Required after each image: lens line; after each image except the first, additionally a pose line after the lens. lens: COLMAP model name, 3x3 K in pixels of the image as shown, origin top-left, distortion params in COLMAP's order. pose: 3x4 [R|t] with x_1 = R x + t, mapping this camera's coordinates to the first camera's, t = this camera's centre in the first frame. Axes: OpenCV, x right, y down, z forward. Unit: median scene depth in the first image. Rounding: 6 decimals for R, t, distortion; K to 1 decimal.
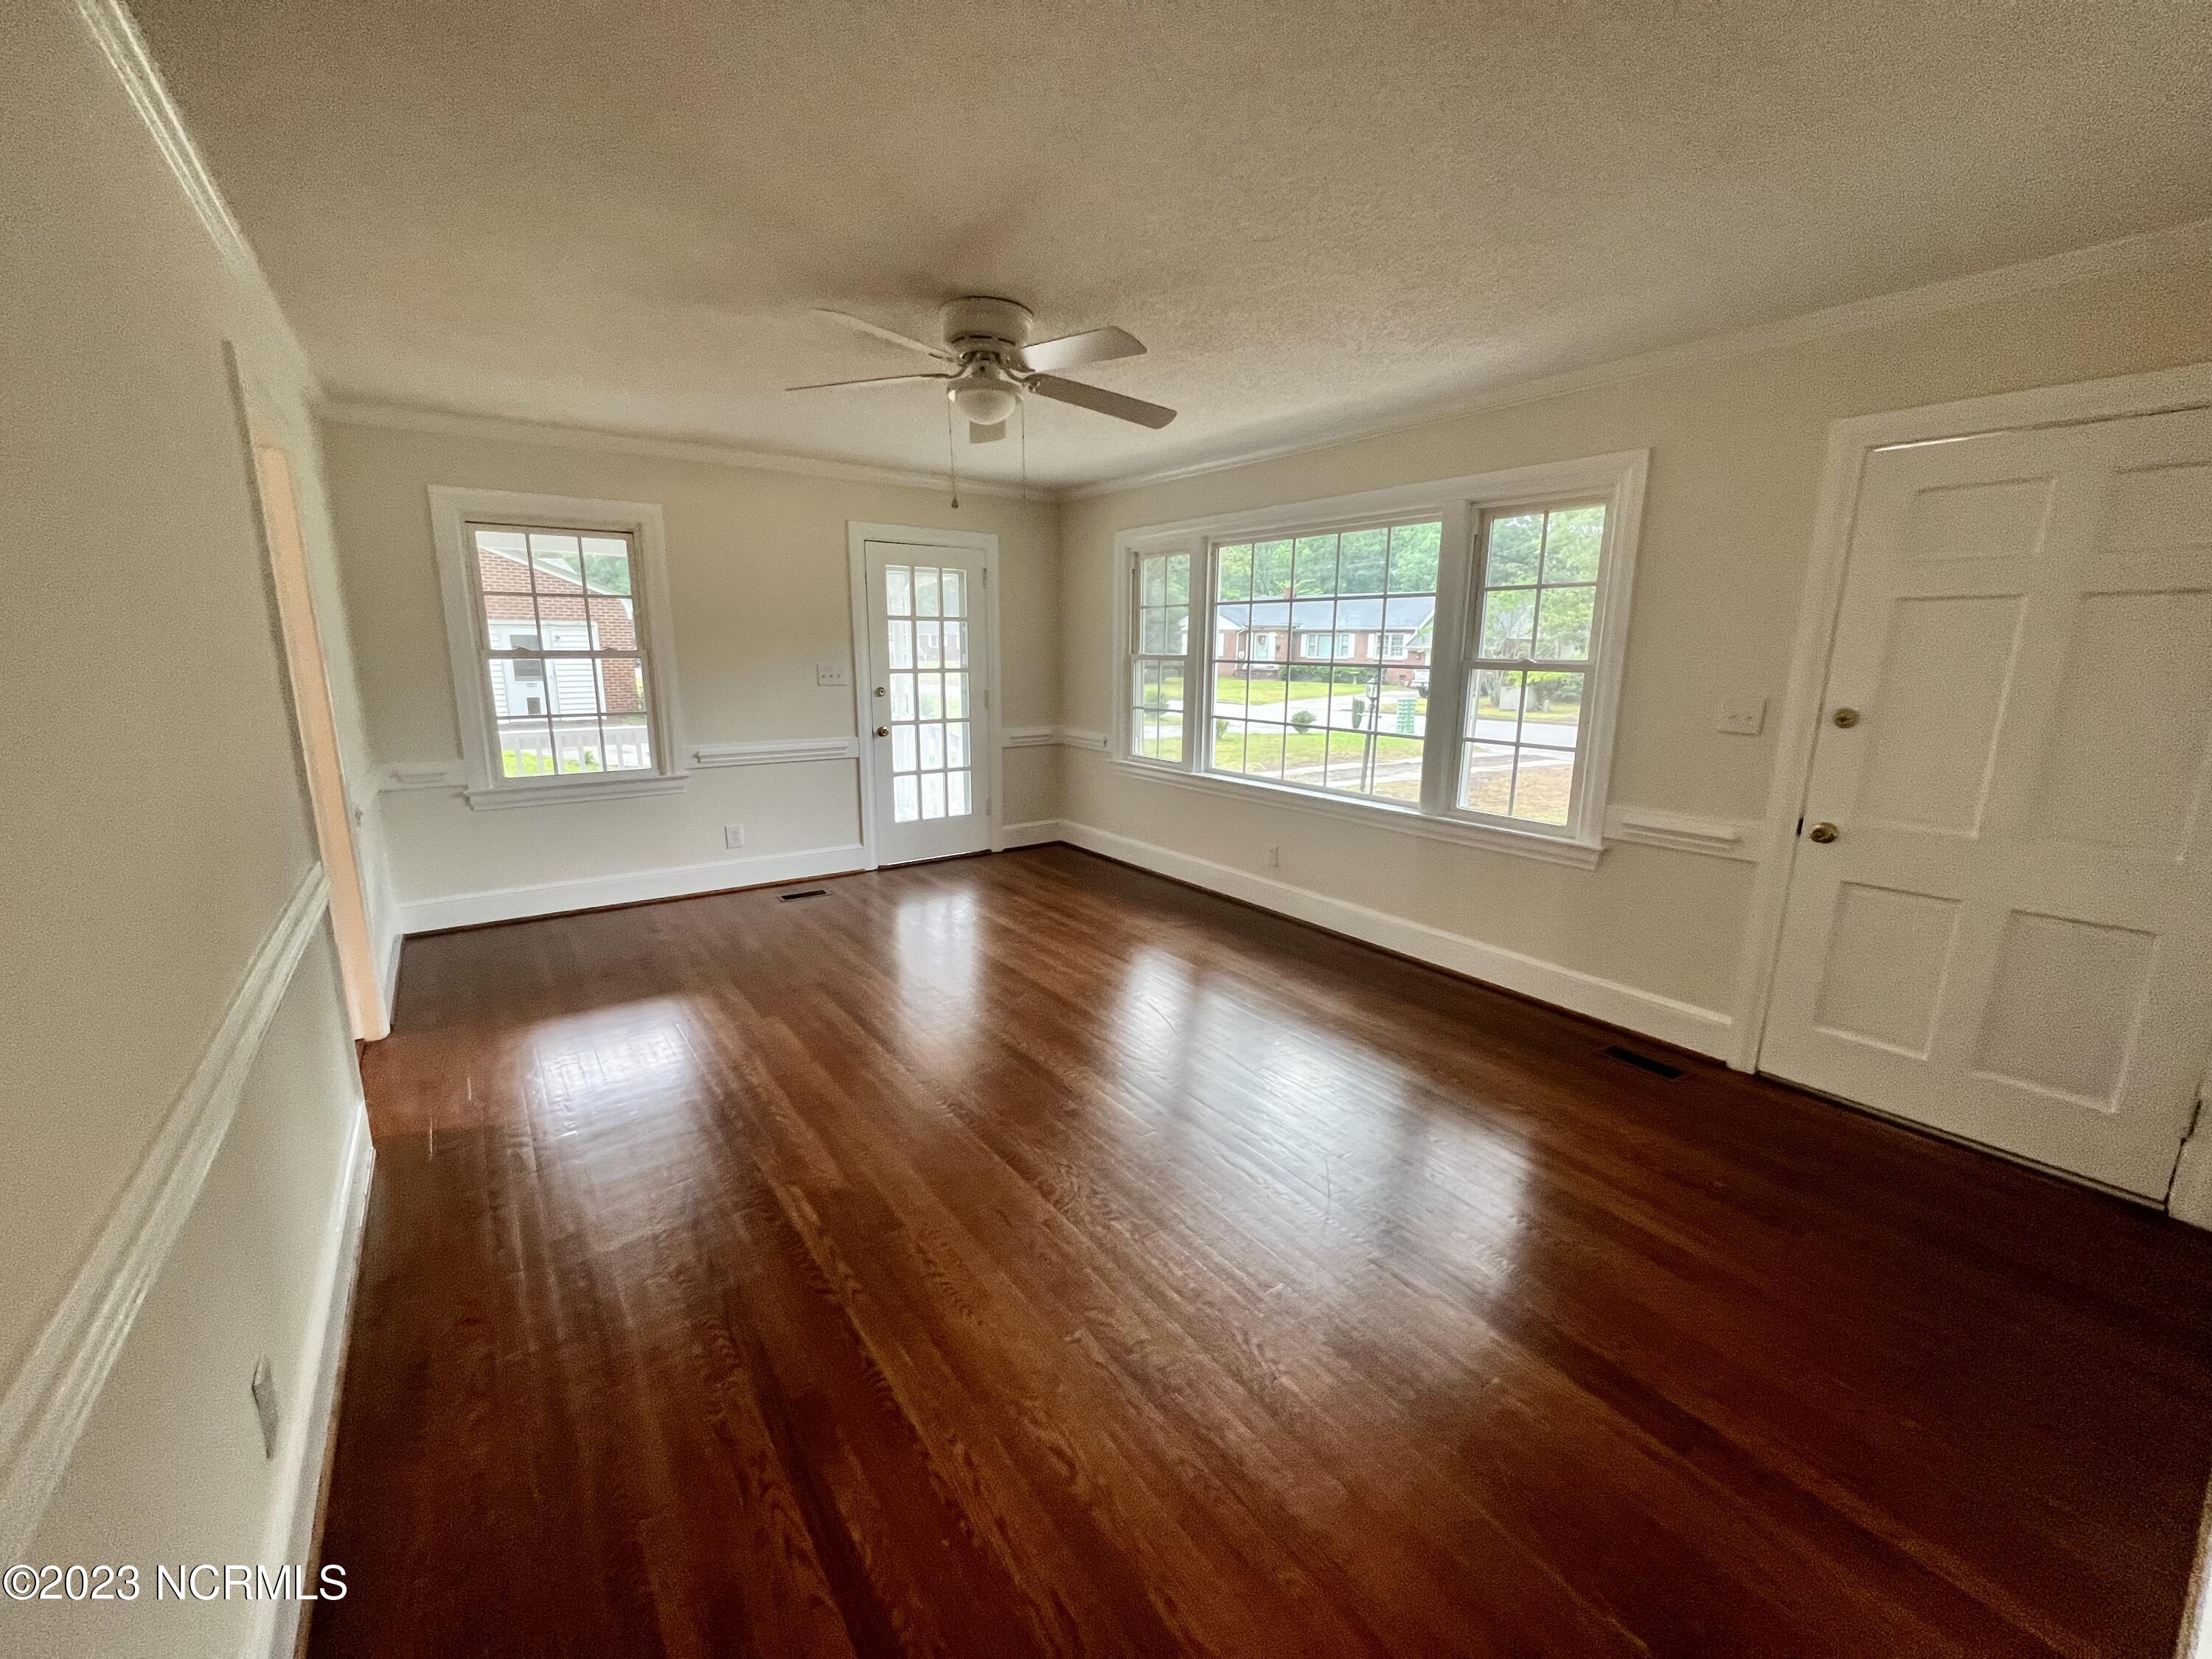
lens RADIAL K [[894.7, 0, 1106.1], [0, 894.7, 826.7], [0, 0, 1]] dist [-0.000069, -0.000148]
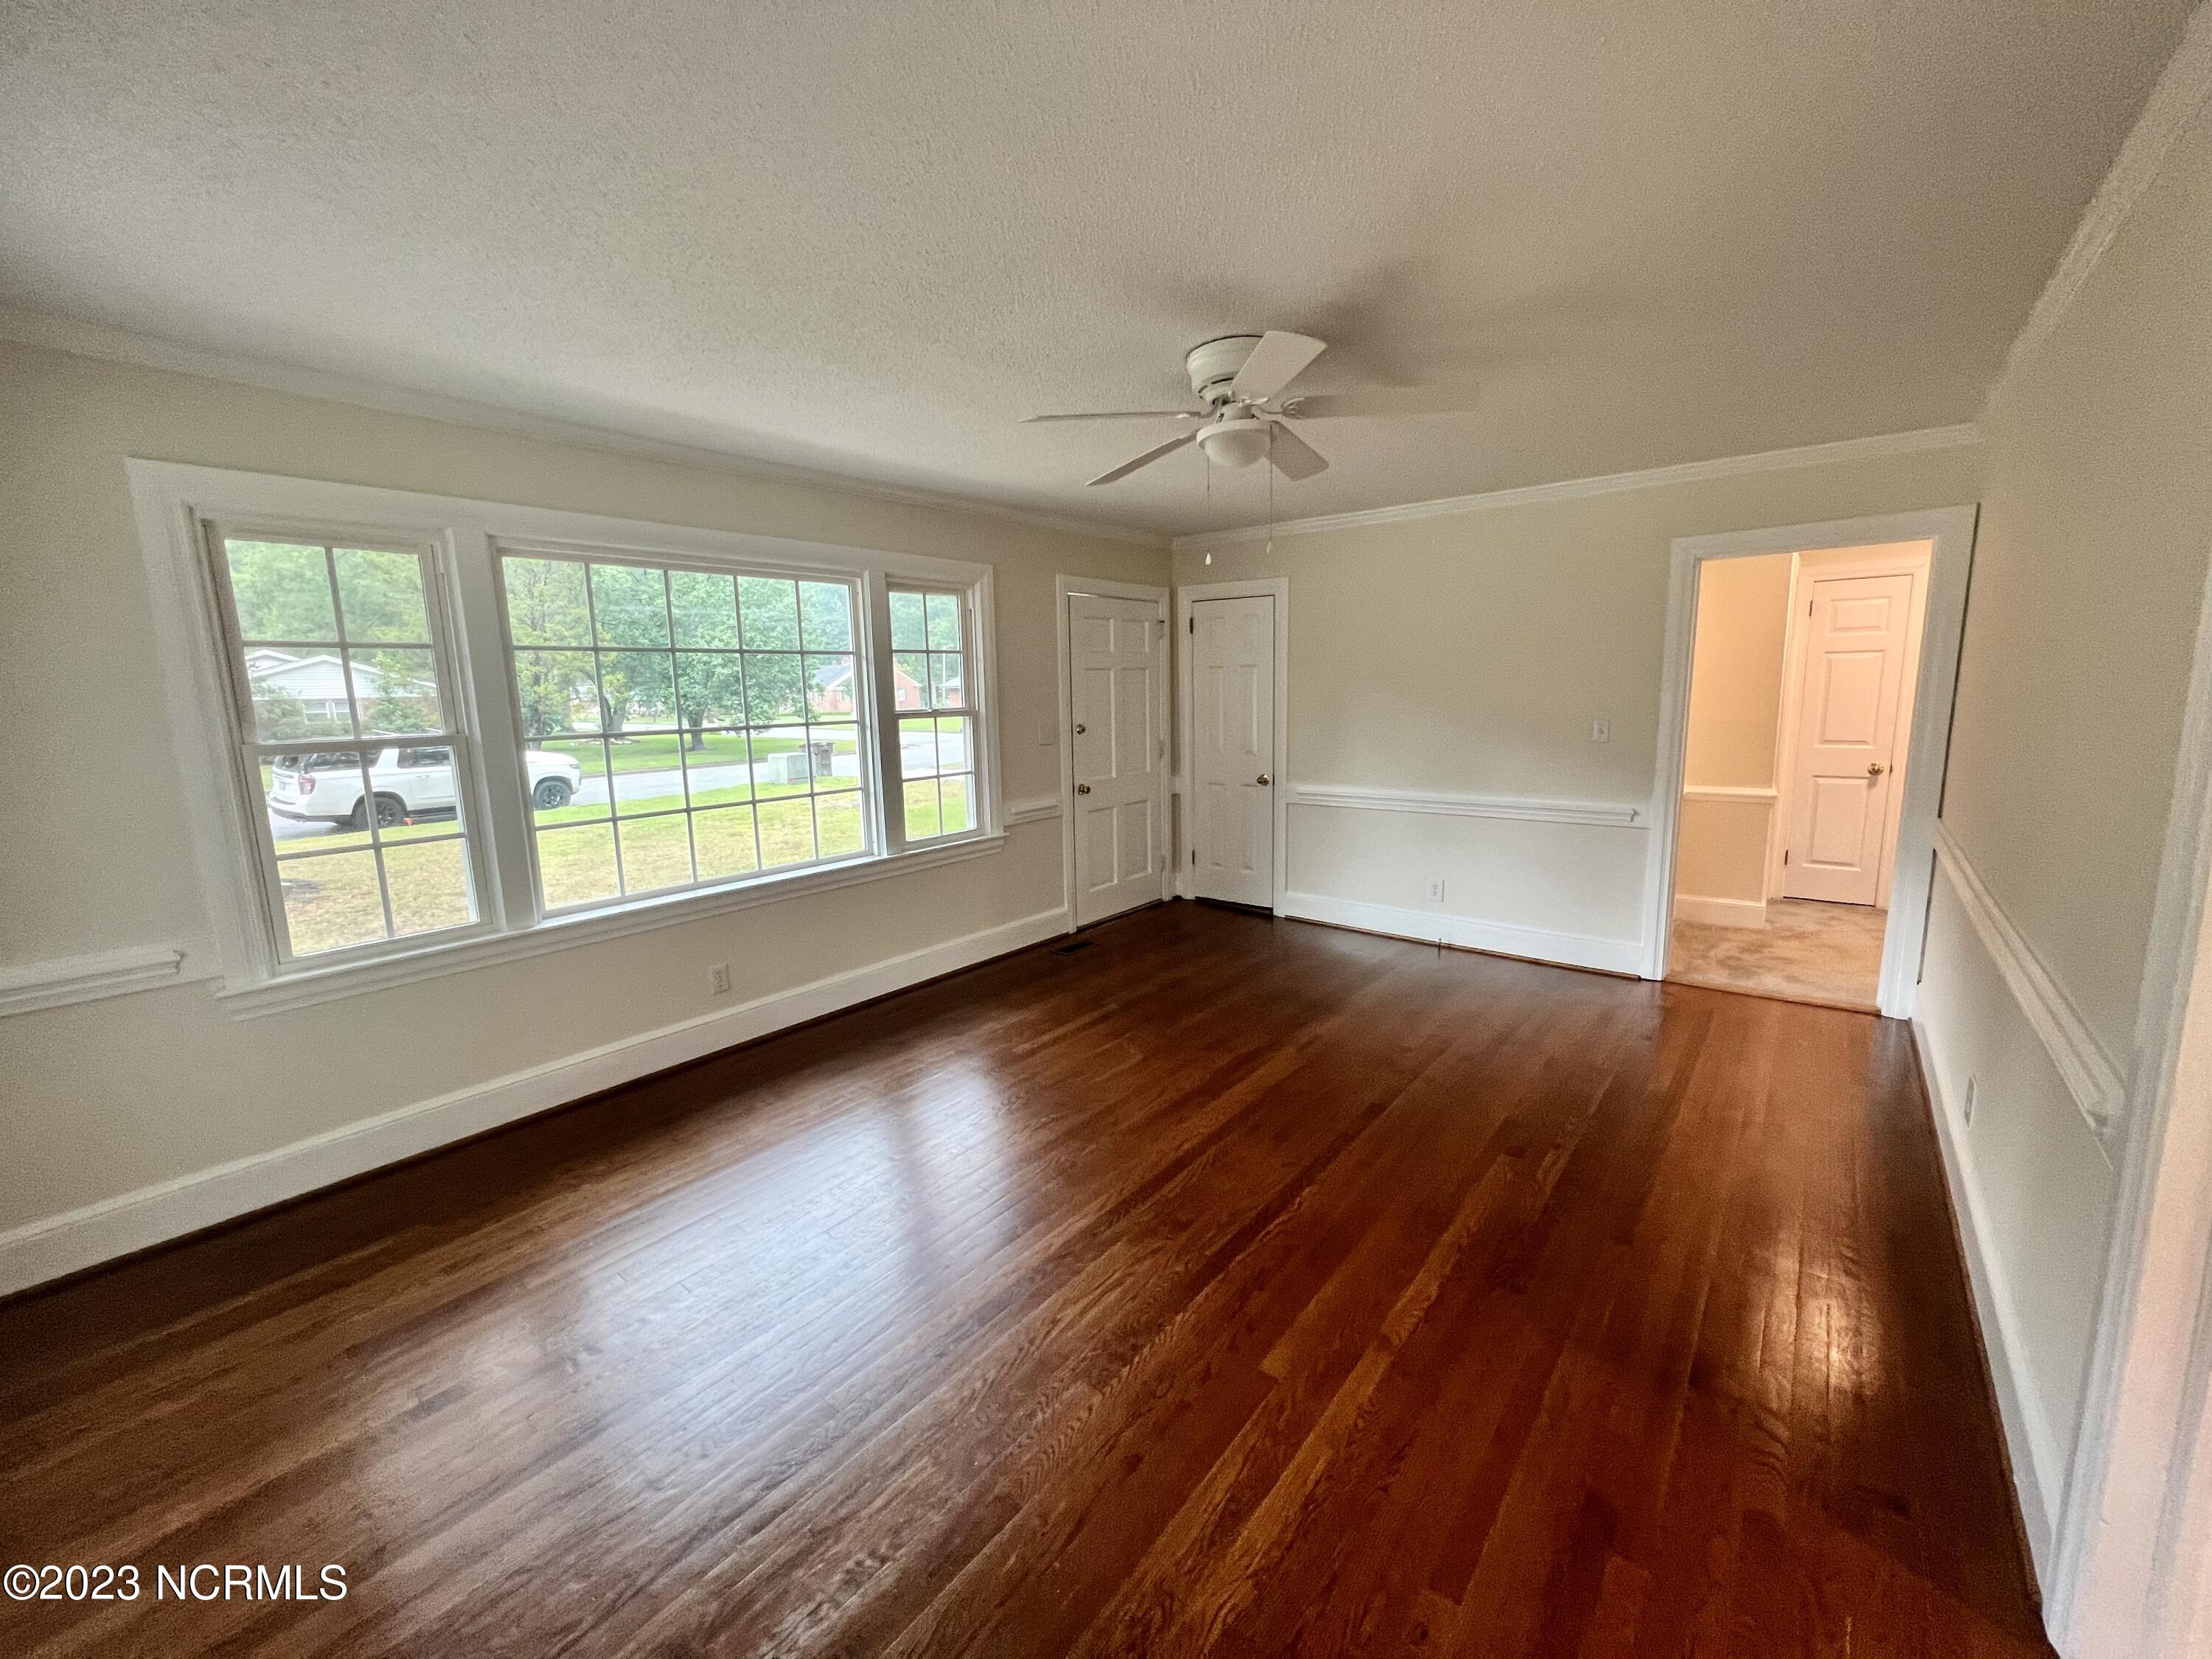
lens RADIAL K [[894.7, 0, 1094.1], [0, 894.7, 832.9], [0, 0, 1]] dist [-0.000069, -0.000148]
pose [[-0.263620, -0.144449, 0.953750, -0.757369], [0.226022, 0.951951, 0.206650, -0.213544], [-0.937773, 0.270046, -0.218305, 1.033005]]
